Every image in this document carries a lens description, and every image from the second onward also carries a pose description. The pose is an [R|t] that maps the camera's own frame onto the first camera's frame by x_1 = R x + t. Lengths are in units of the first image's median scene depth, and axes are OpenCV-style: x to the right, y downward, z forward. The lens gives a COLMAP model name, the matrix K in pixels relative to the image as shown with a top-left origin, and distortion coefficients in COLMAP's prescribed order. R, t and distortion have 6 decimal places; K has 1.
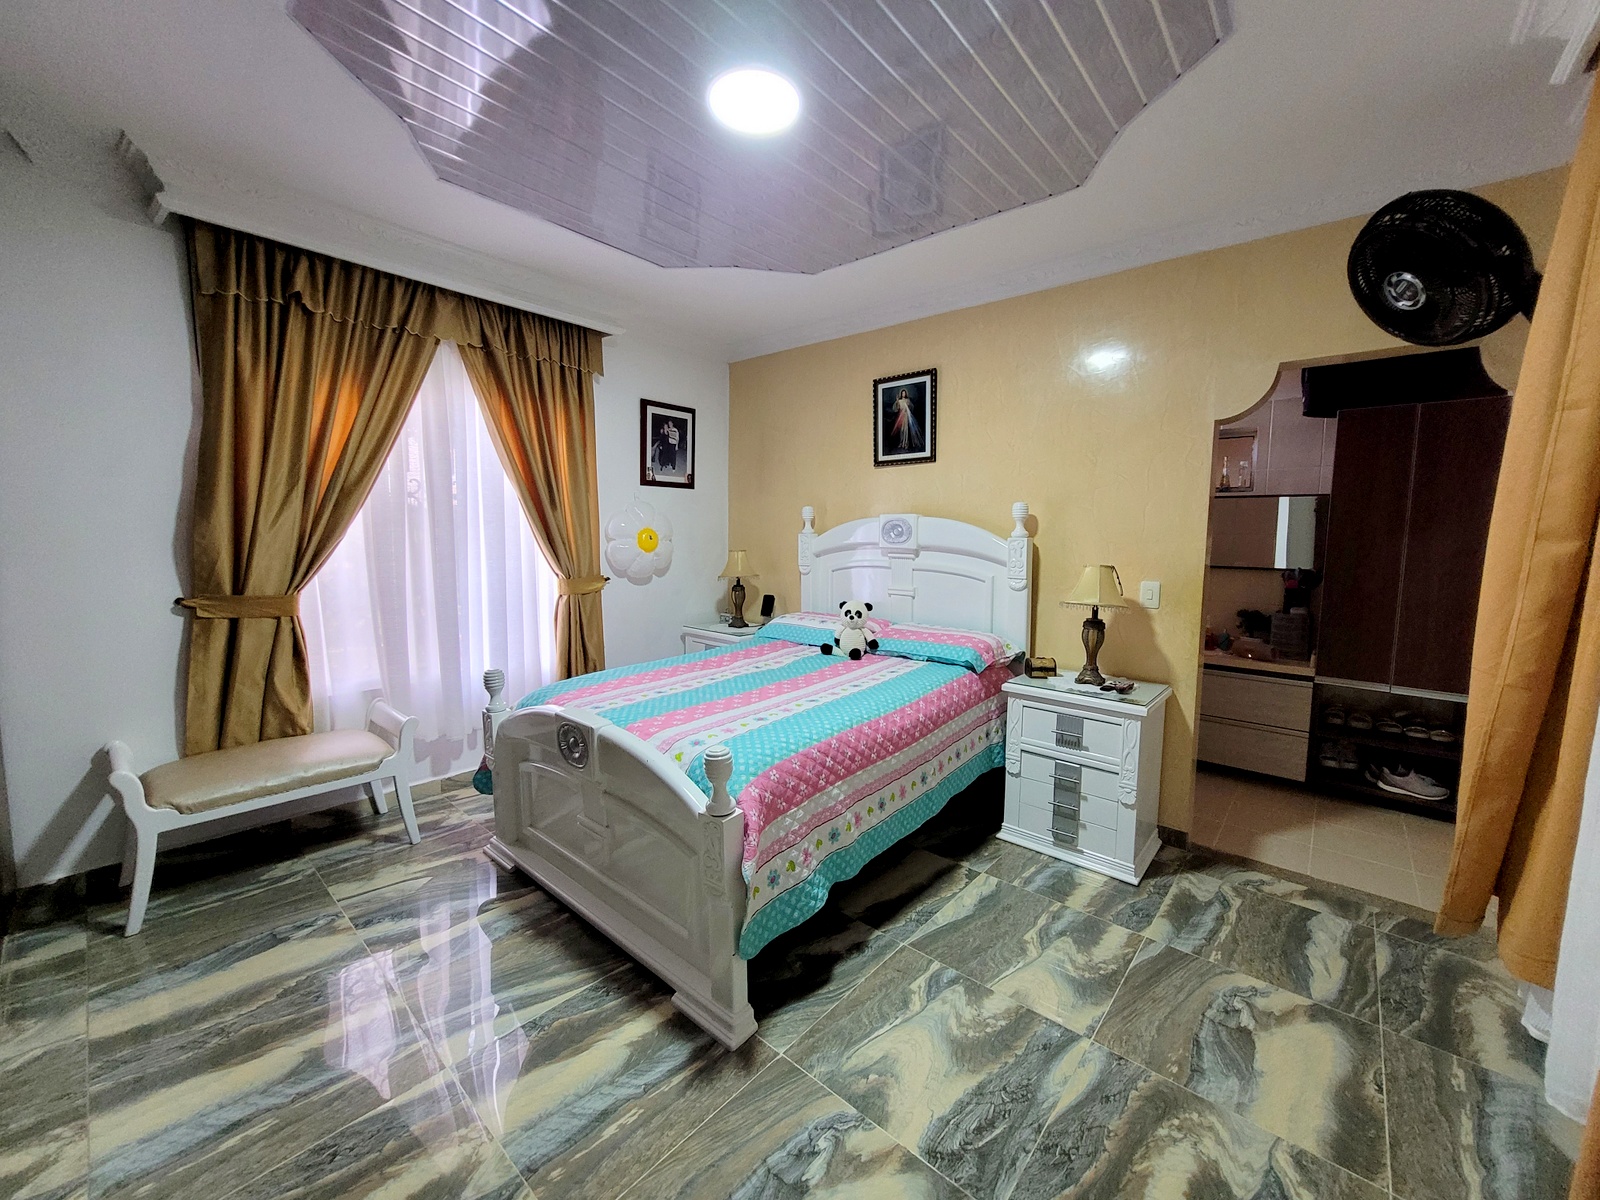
lens RADIAL K [[625.8, 0, 800.8], [0, 625.8, 602.1], [0, 0, 1]] dist [0.000411, -0.001102]
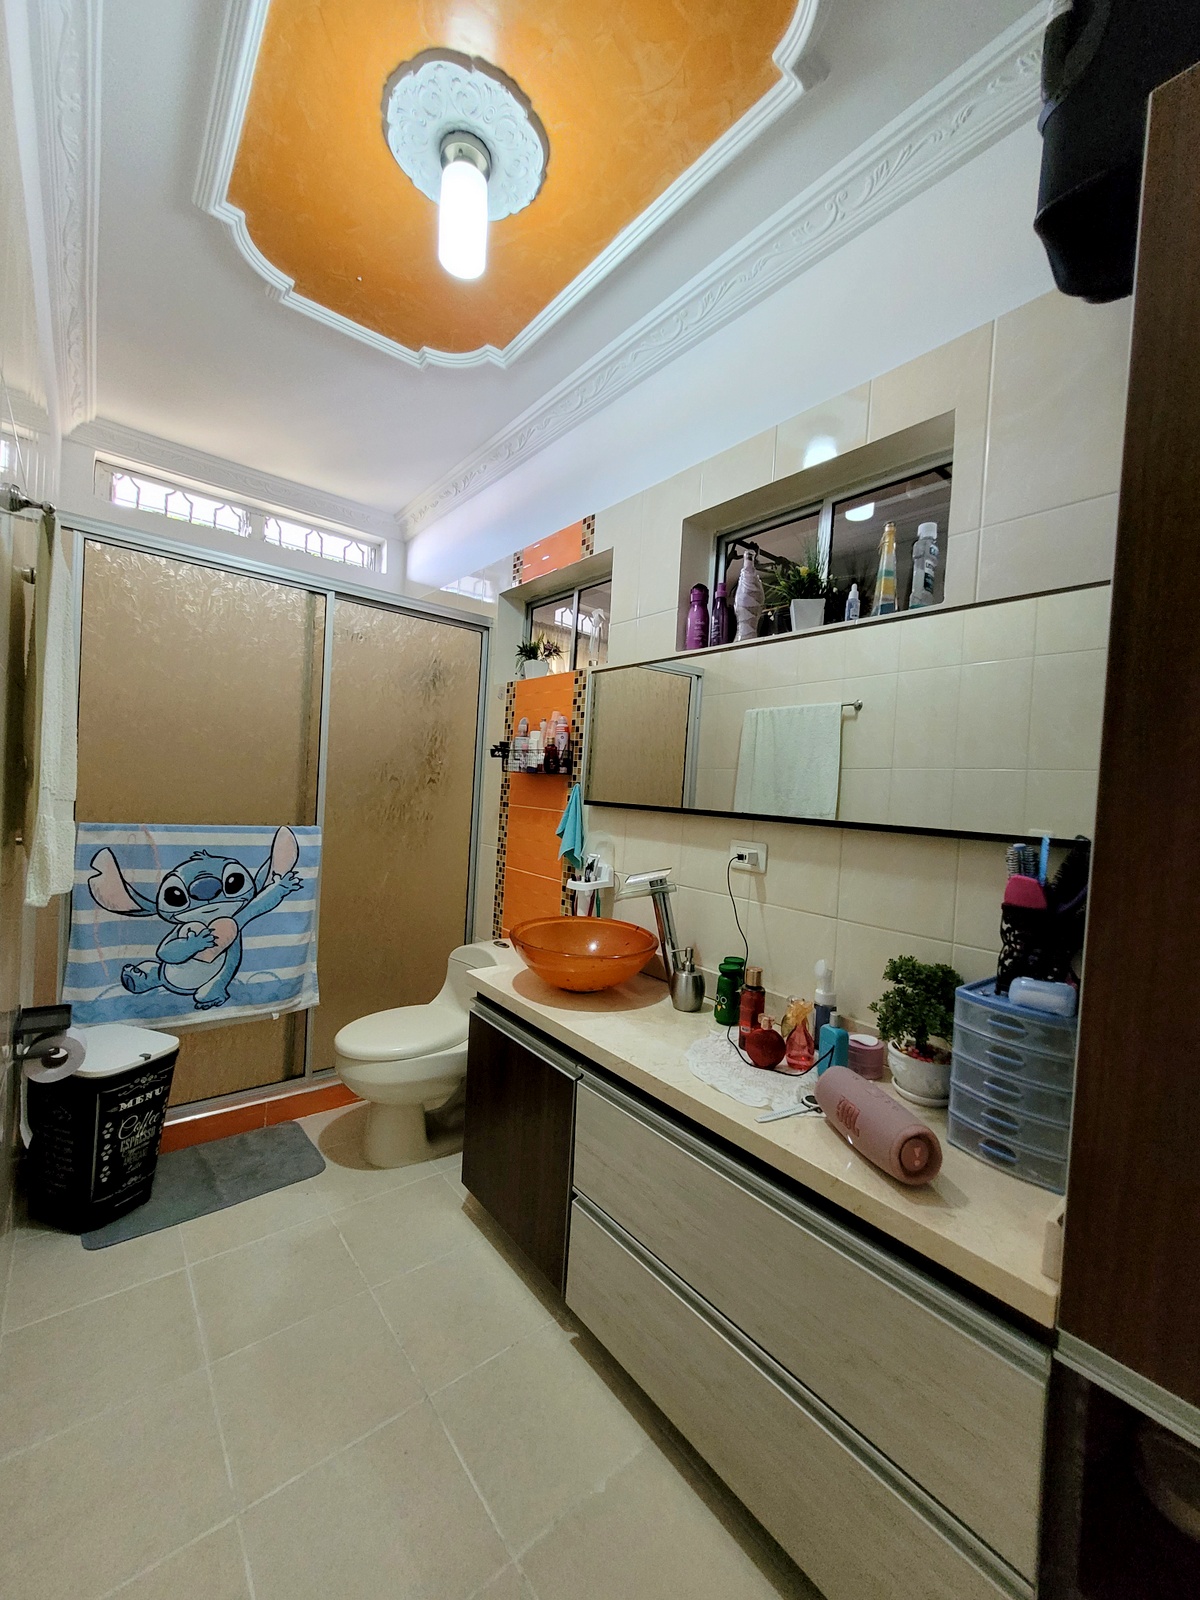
lens RADIAL K [[625.8, 0, 599.7], [0, 625.8, 802.1], [0, 0, 1]] dist [0.000411, -0.001102]
pose [[0.985373, 0.053001, -0.161962, 0.637309], [-0.067991, 0.993757, -0.088455, -0.031122], [0.156263, 0.098173, 0.982824, 0.684603]]
